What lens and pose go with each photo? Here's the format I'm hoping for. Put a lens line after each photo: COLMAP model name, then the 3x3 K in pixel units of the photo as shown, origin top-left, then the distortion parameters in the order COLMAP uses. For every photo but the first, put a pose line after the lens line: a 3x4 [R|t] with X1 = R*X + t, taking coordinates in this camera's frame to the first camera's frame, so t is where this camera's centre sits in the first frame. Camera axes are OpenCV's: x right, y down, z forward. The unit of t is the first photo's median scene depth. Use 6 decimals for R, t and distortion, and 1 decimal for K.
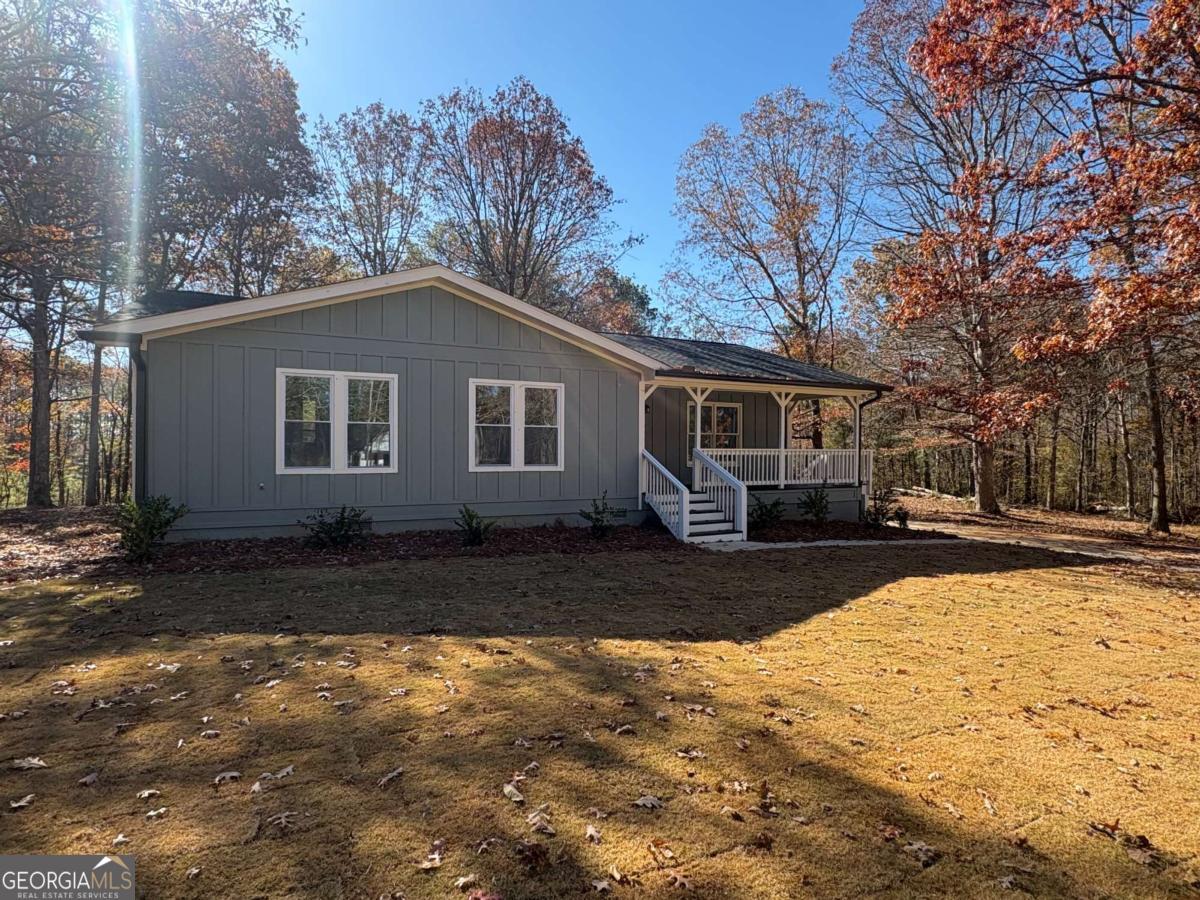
lens RADIAL K [[638.2, 0, 600.0], [0, 638.2, 450.0], [0, 0, 1]] dist [0.000373, 0.000020]
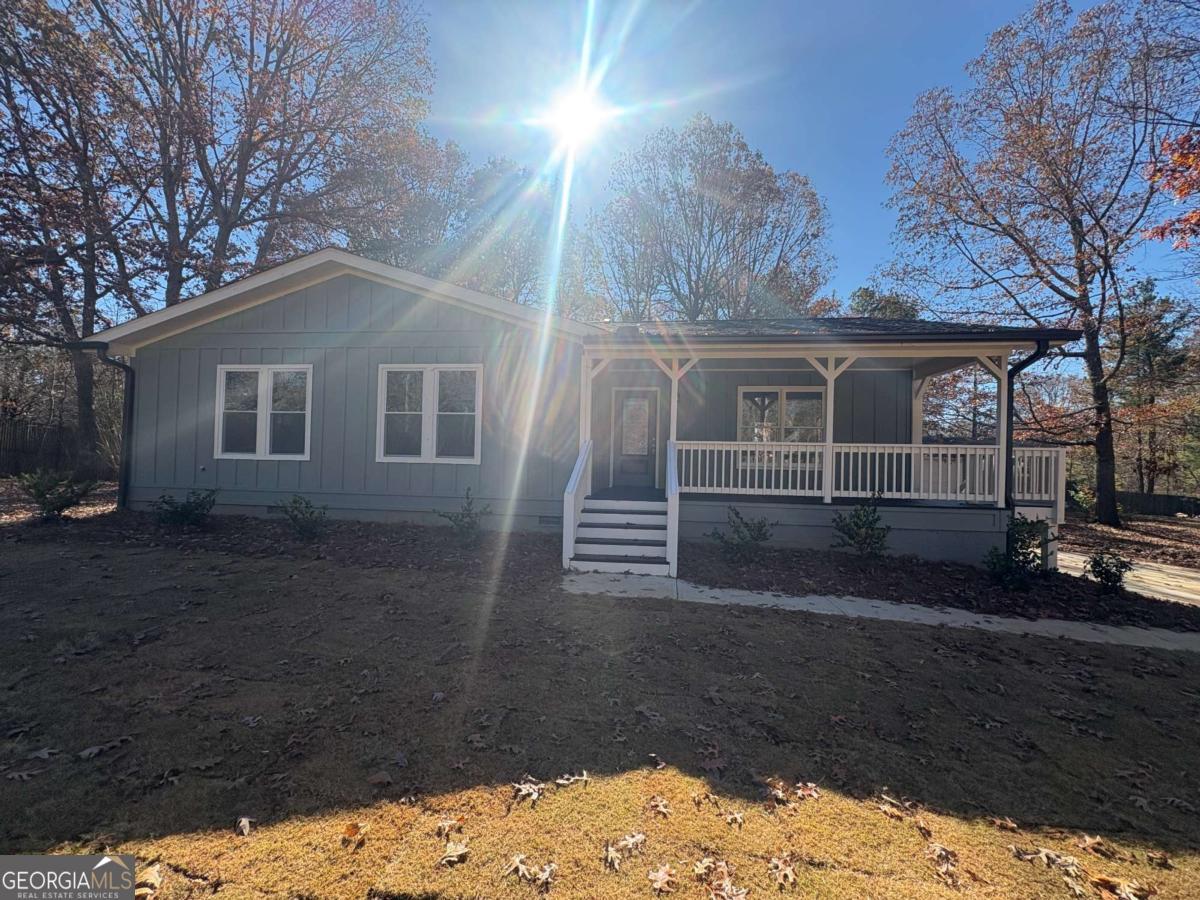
lens RADIAL K [[475.5, 0, 600.0], [0, 475.5, 450.0], [0, 0, 1]] dist [-0.001181, -0.000142]
pose [[0.836352, 0.012826, -0.548043, 0.445784], [-0.015570, 0.999879, -0.000359, 0.011025], [0.547972, 0.008834, 0.836450, 0.558440]]
